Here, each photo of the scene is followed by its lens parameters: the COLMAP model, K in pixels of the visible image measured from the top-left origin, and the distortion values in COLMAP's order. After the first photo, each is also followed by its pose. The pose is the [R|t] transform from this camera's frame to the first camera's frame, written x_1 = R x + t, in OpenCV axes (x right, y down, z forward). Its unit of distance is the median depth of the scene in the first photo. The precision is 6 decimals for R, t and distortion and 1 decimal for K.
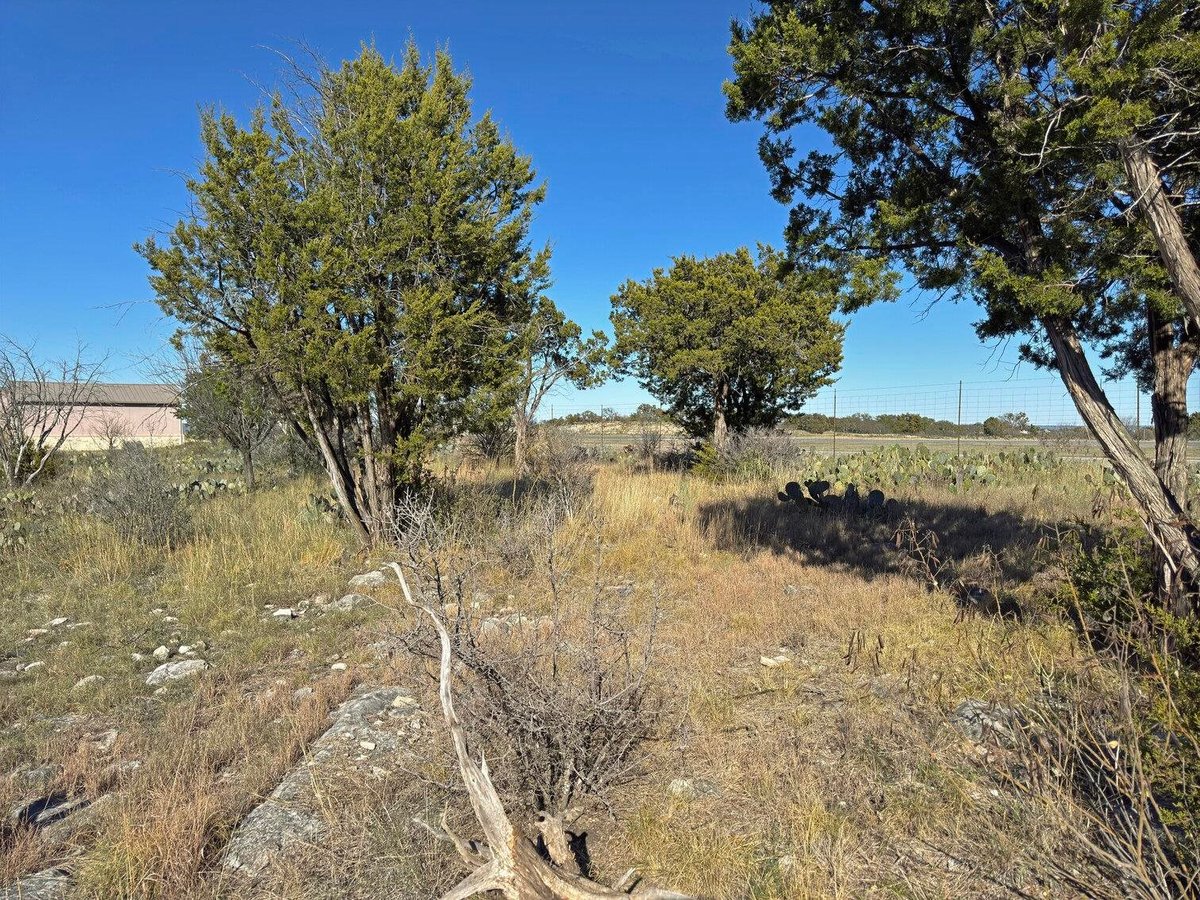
lens RADIAL K [[851.7, 0, 576.8], [0, 851.7, 458.7], [0, 0, 1]] dist [0.072248, -0.090207]
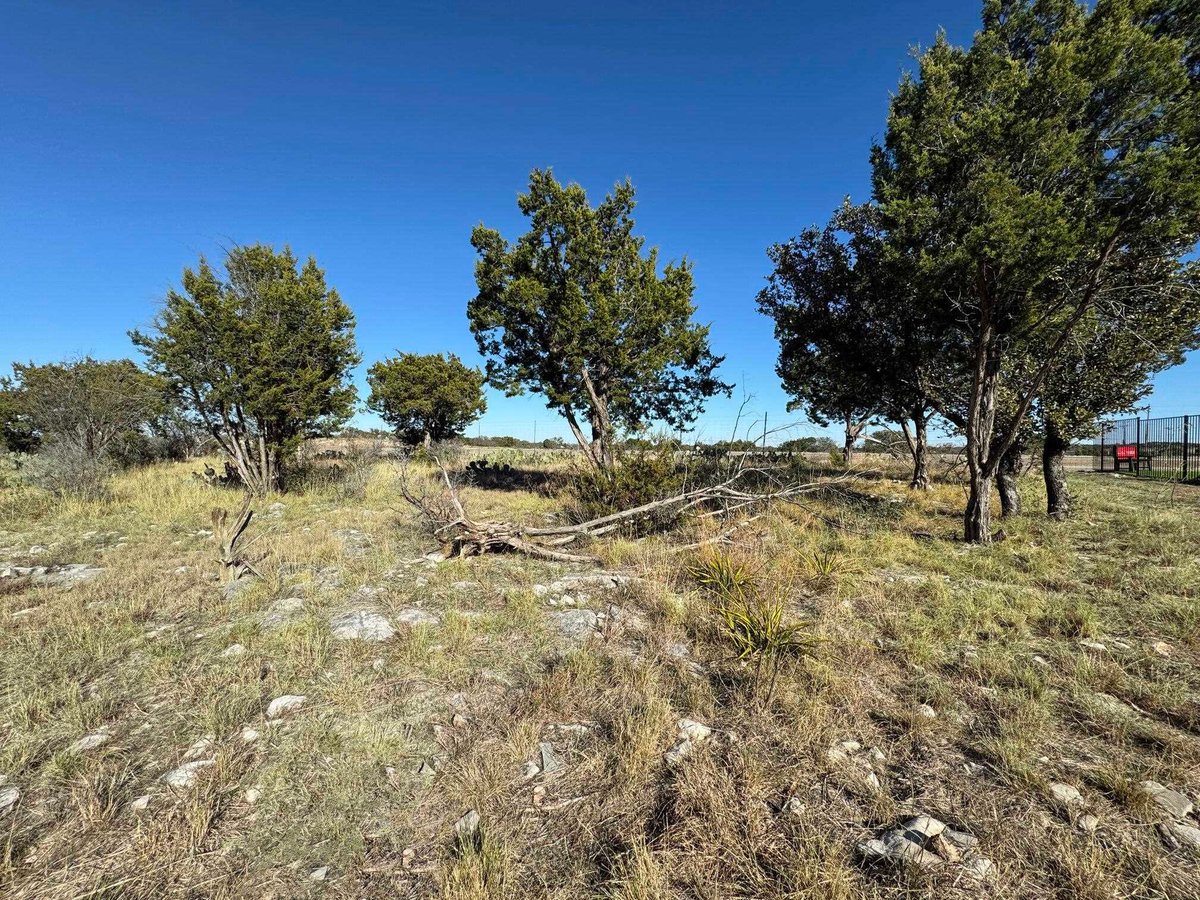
lens RADIAL K [[485.7, 0, 608.8], [0, 485.7, 446.8], [0, 0, 1]] dist [-0.006477, 0.001580]
pose [[0.840288, 0.007599, 0.542088, -0.203734], [0.008341, 0.999602, -0.026941, 0.035176], [-0.542077, 0.027160, 0.839890, -0.414232]]
